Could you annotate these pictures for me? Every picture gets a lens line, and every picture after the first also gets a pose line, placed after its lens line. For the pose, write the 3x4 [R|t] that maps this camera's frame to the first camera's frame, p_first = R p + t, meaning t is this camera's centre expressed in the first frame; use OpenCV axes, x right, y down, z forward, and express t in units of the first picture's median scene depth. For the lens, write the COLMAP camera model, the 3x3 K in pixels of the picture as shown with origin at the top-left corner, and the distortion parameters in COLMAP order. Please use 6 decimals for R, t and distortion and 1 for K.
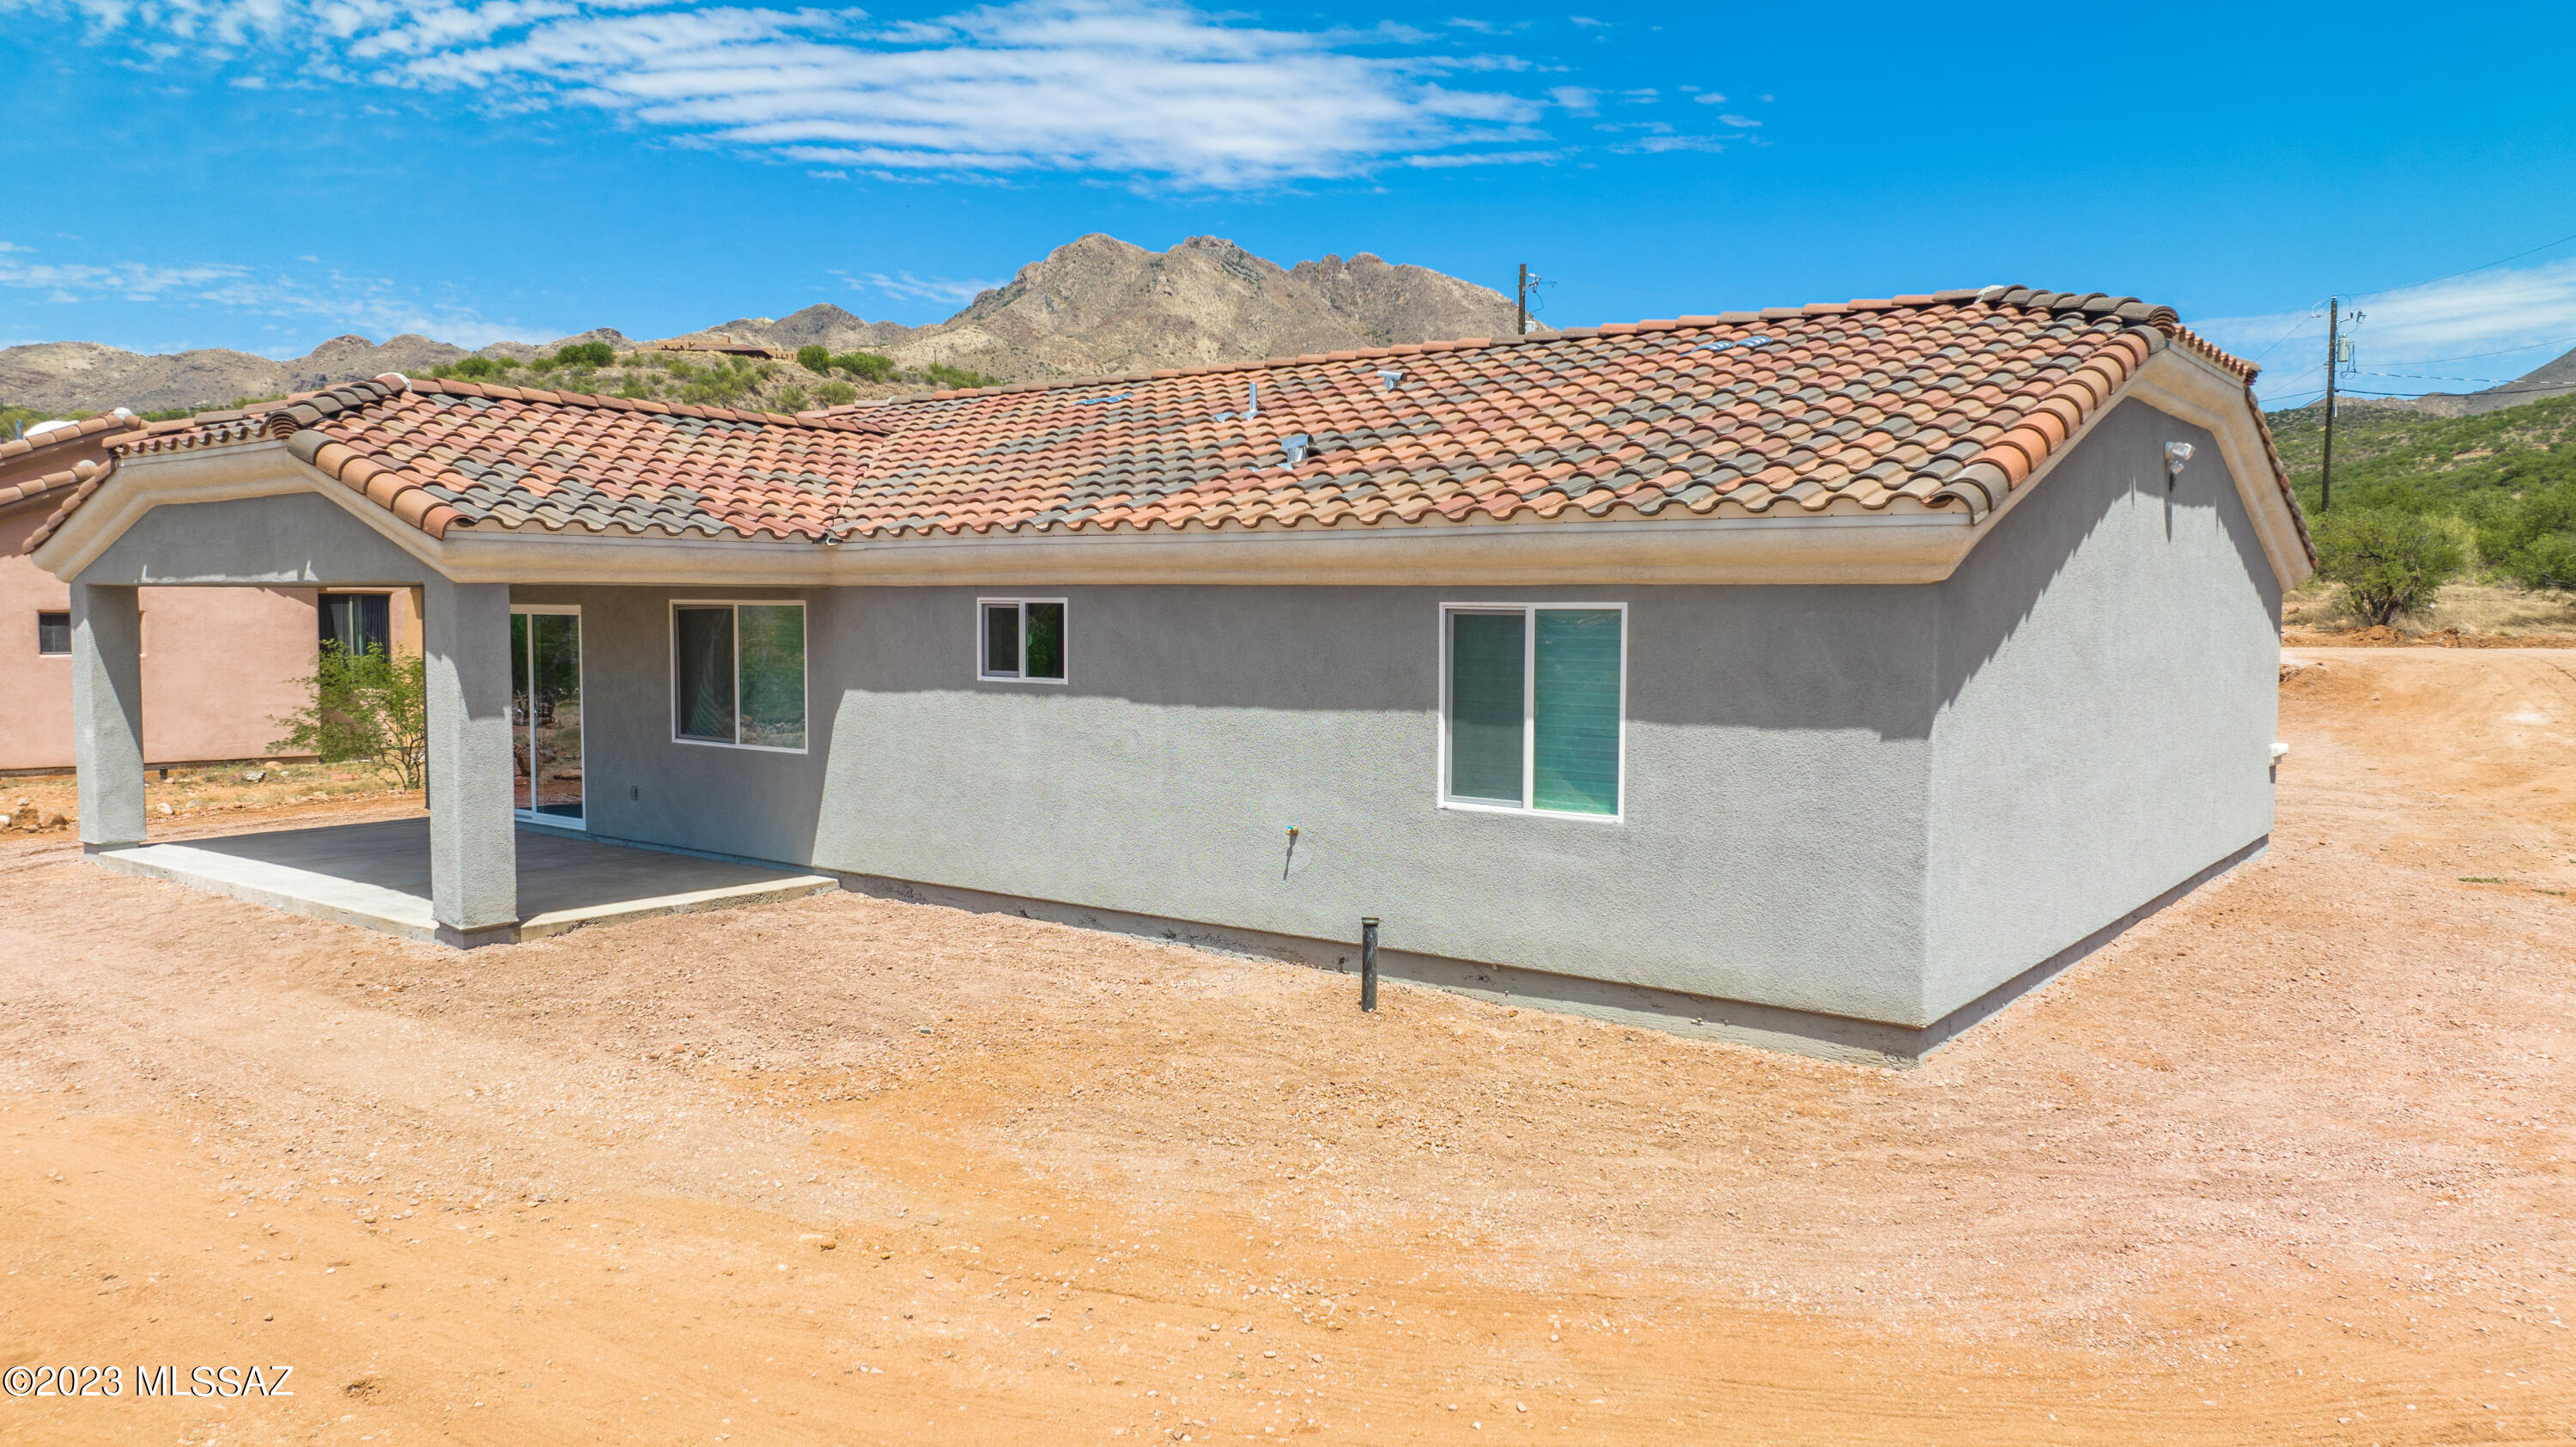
lens RADIAL K [[1830.8, 0, 1288.0], [0, 1830.8, 723.5], [0, 0, 1]] dist [-0.012838, 0.000856]
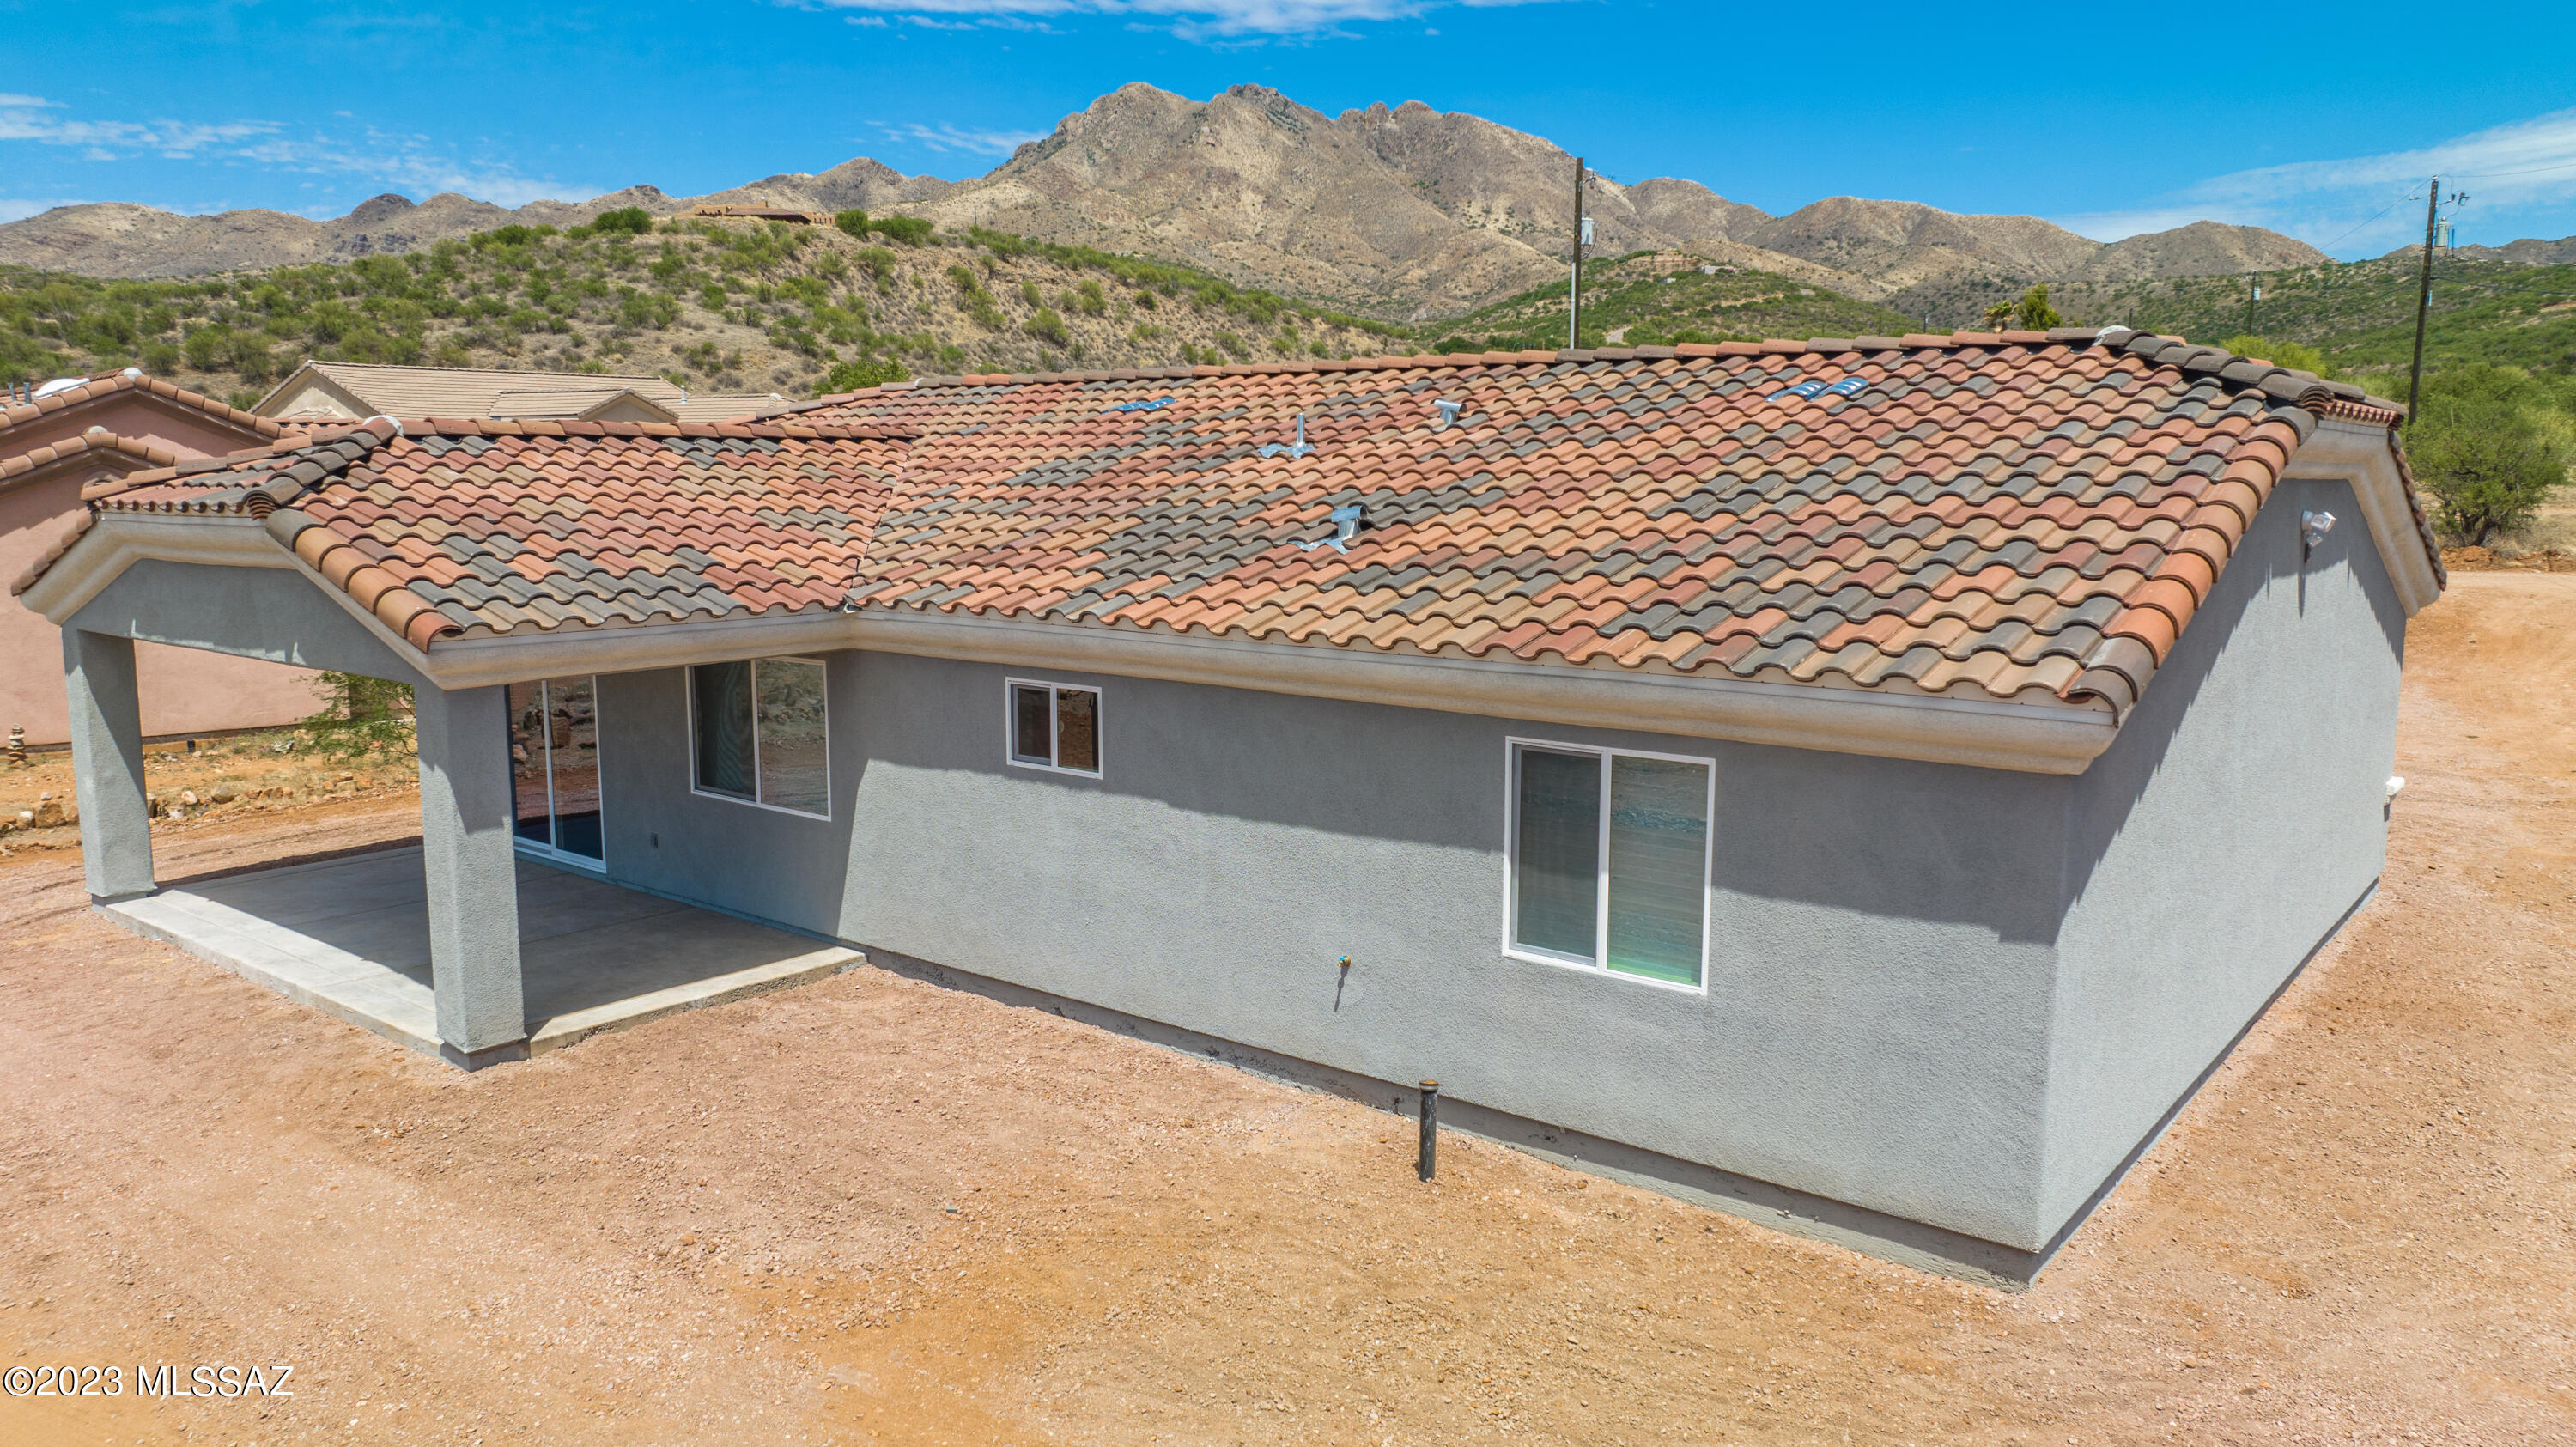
lens RADIAL K [[1833.2, 0, 1288.0], [0, 1833.2, 723.5], [0, 0, 1]] dist [-0.023989, 0.022383]
pose [[0.999686, 0.000567, -0.025060, -0.002660], [0.001374, 0.997003, 0.077348, -0.126746], [0.025028, -0.077359, 0.996689, 0.077467]]
